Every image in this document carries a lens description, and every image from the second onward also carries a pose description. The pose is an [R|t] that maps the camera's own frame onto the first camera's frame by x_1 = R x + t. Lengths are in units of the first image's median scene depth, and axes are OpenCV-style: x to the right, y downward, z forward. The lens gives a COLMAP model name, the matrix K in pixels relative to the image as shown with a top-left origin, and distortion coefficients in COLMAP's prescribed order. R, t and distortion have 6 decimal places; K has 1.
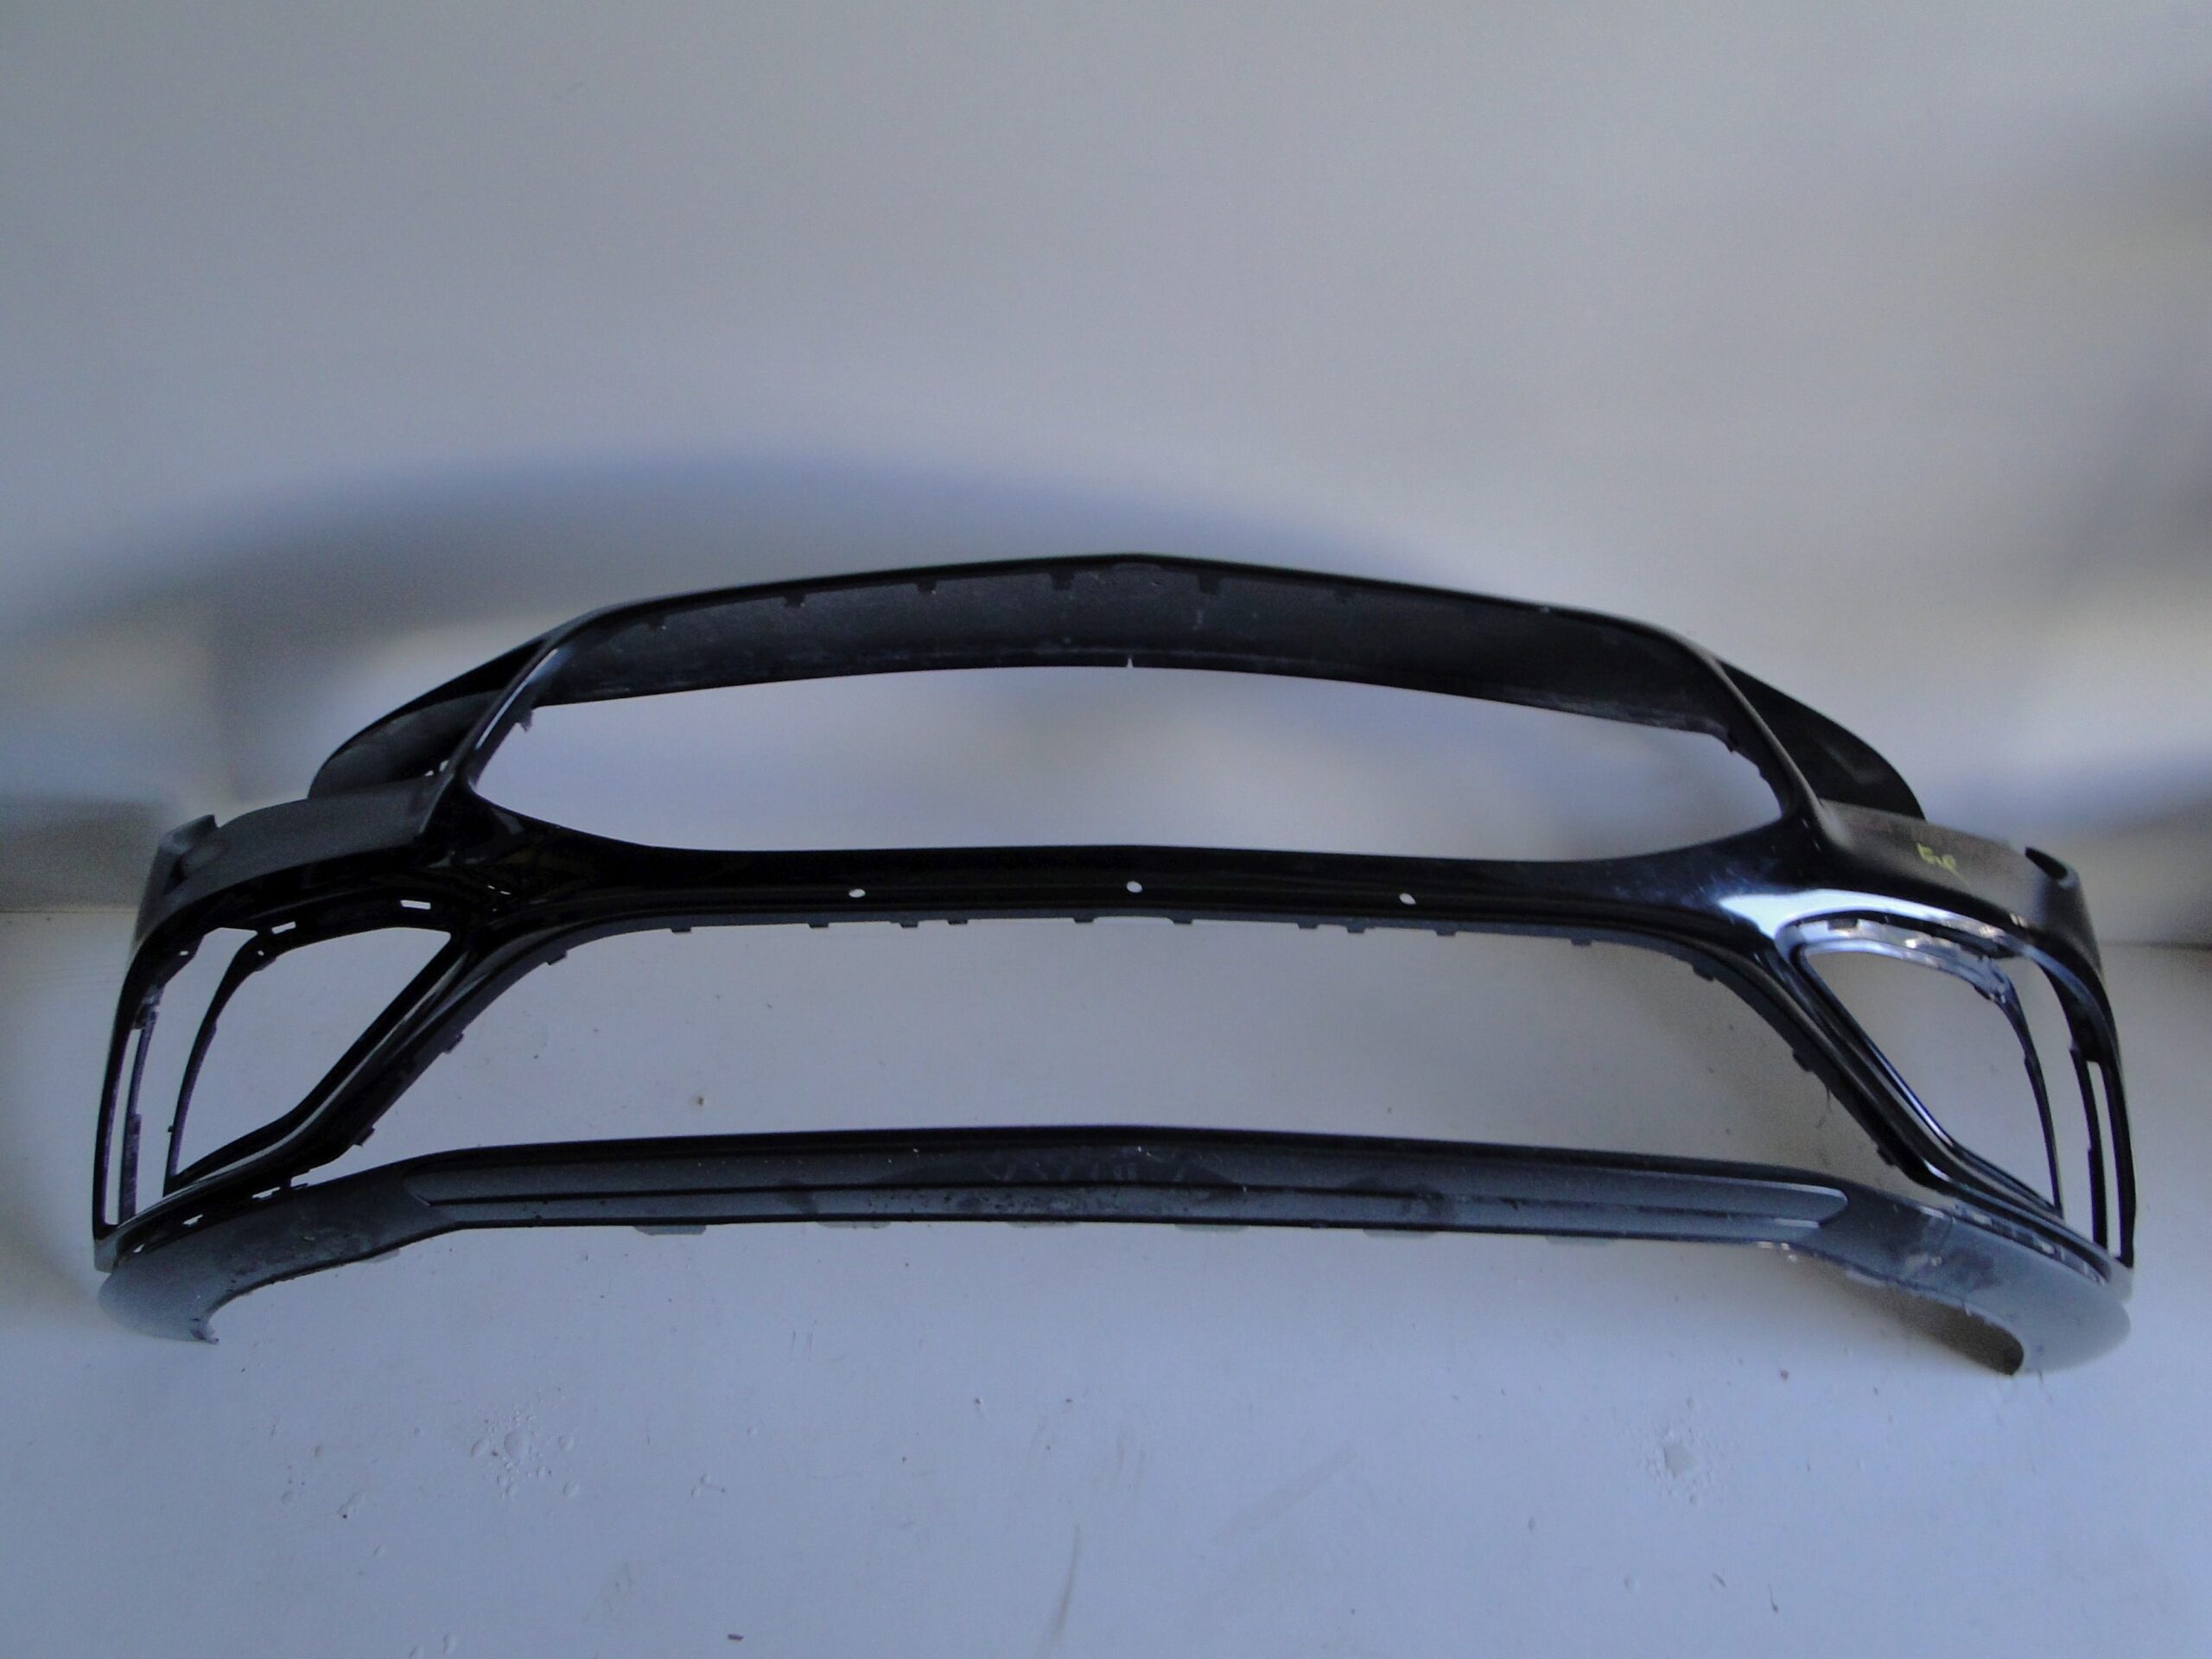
lens RADIAL K [[1909.1, 0, 1106.0], [0, 1909.1, 829.5], [0, 0, 1]] dist [0.030832, -0.070874]
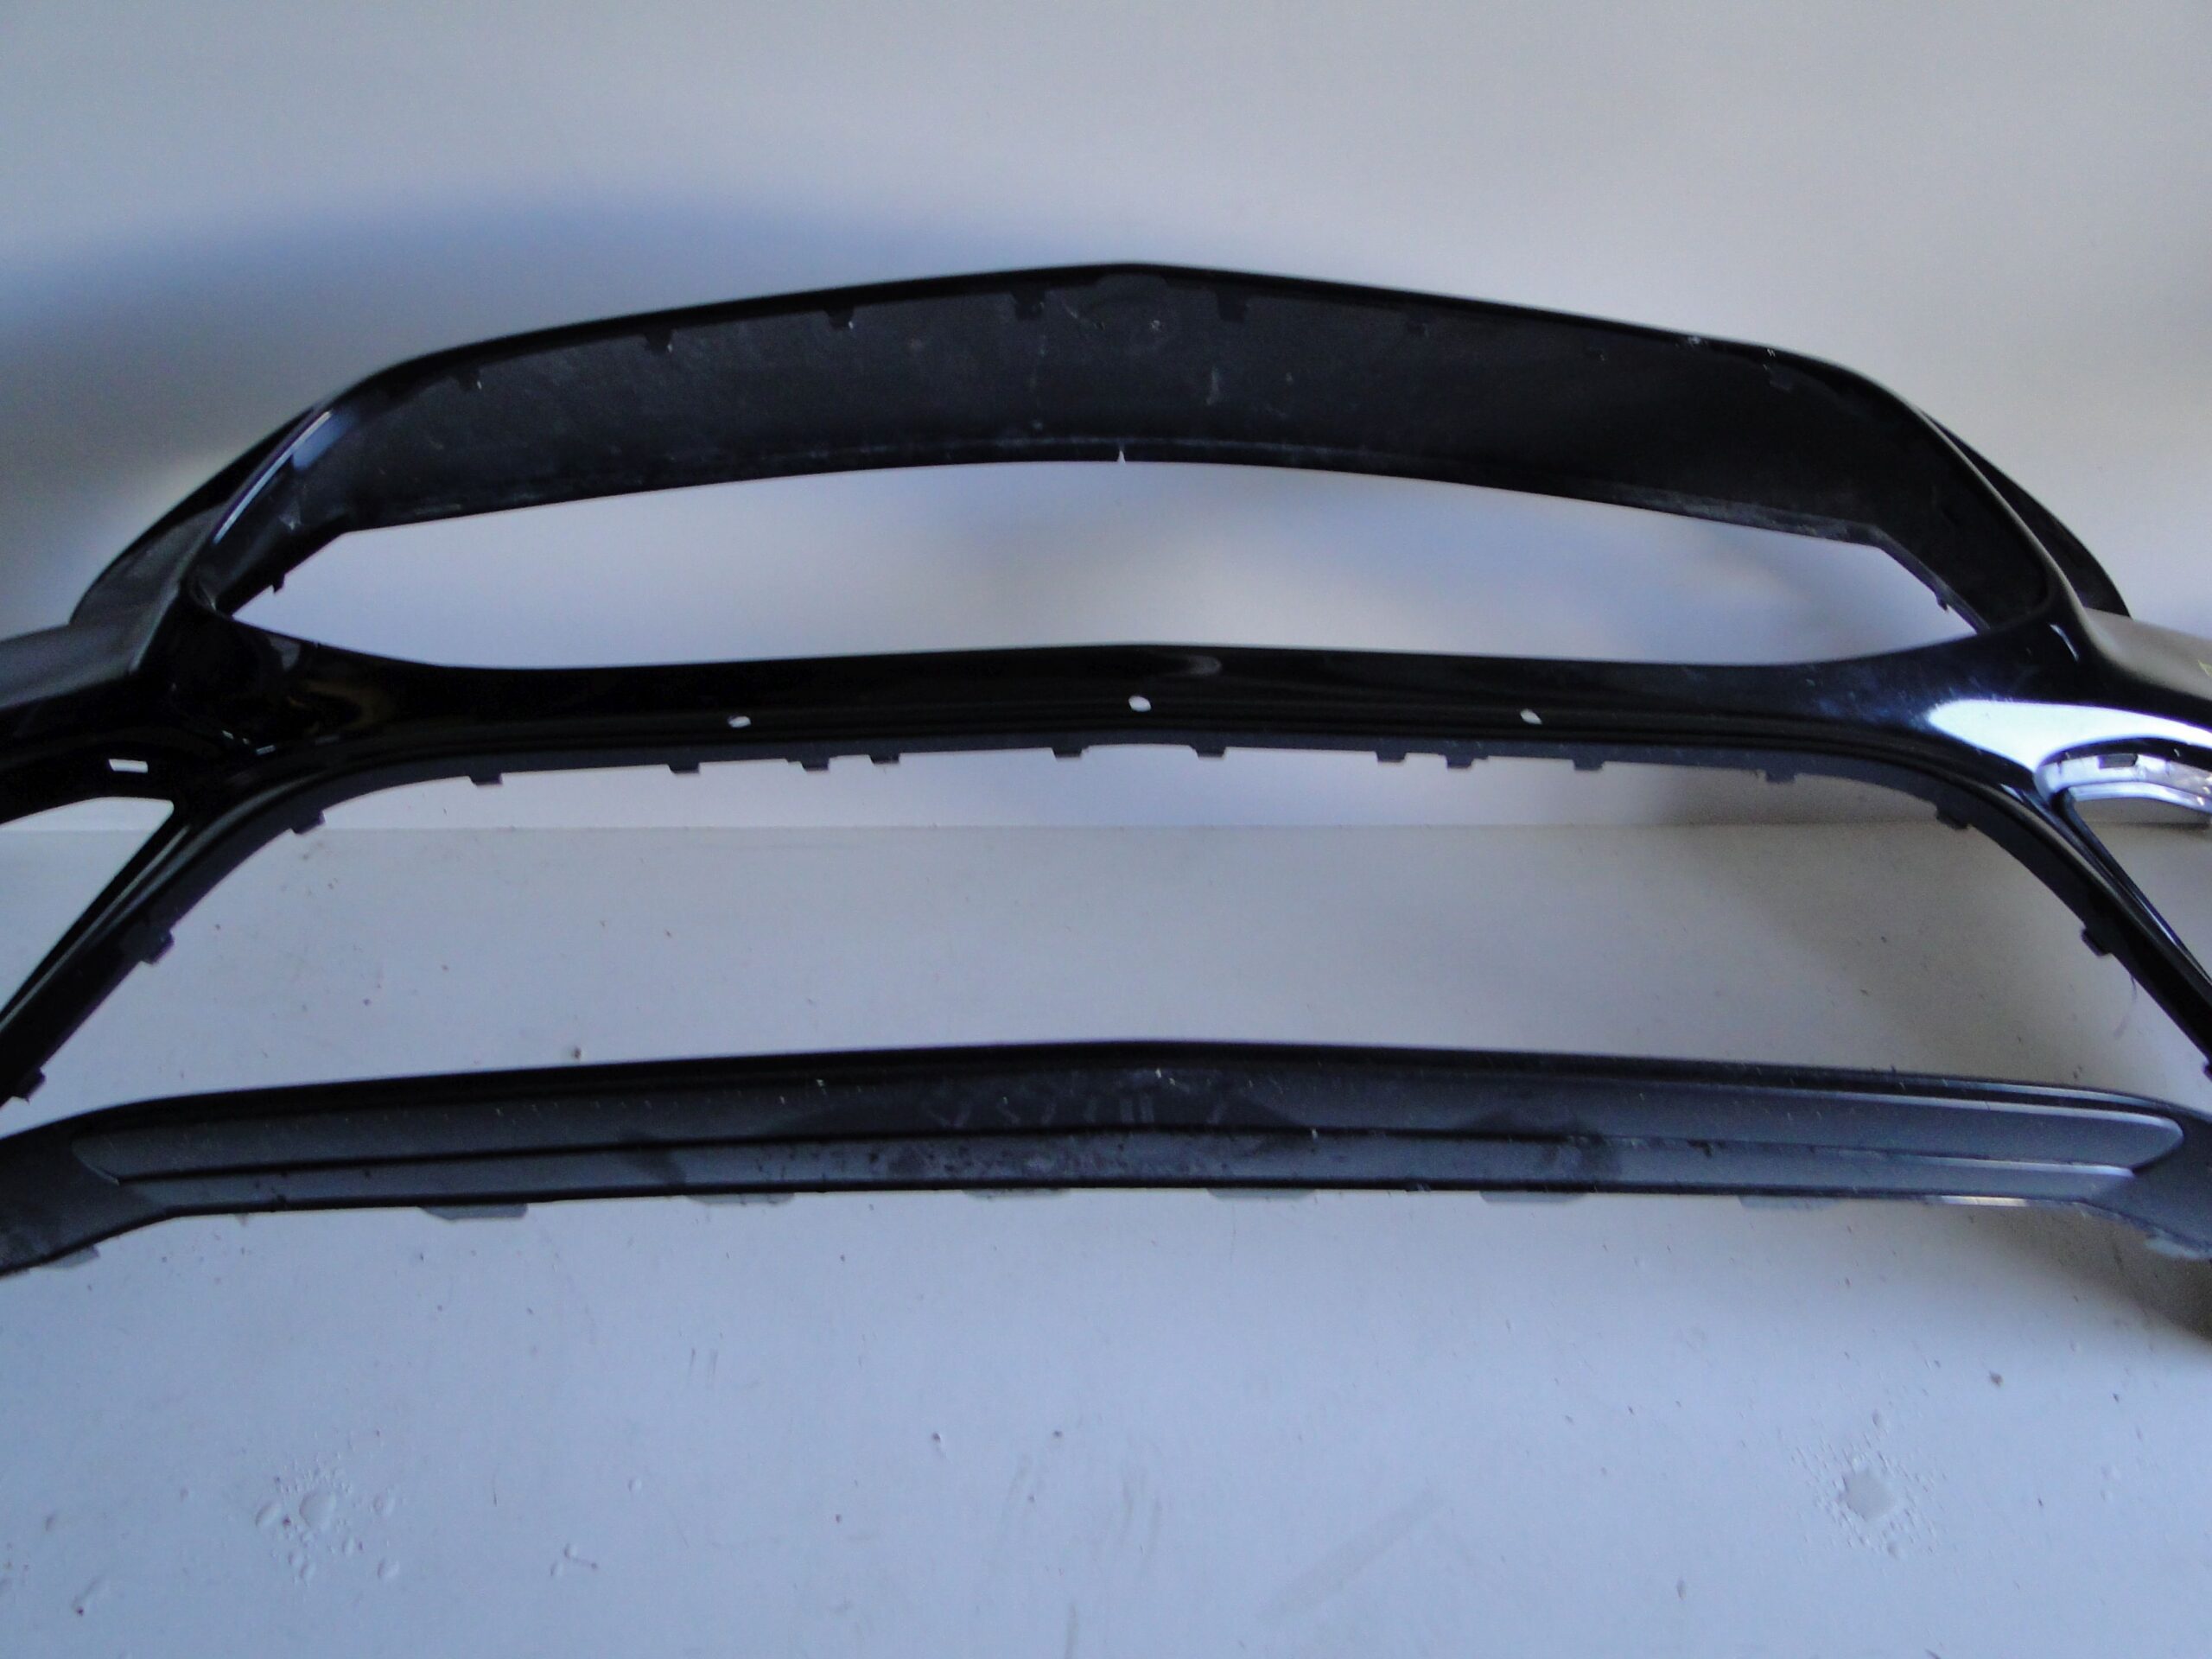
lens RADIAL K [[1909.1, 0, 1106.0], [0, 1909.1, 829.5], [0, 0, 1]] dist [0.030832, -0.070874]
pose [[0.999784, -0.017412, 0.011387, -0.006040], [0.017380, 0.999845, 0.002895, 0.072780], [-0.011435, -0.002697, 0.999931, 0.306484]]
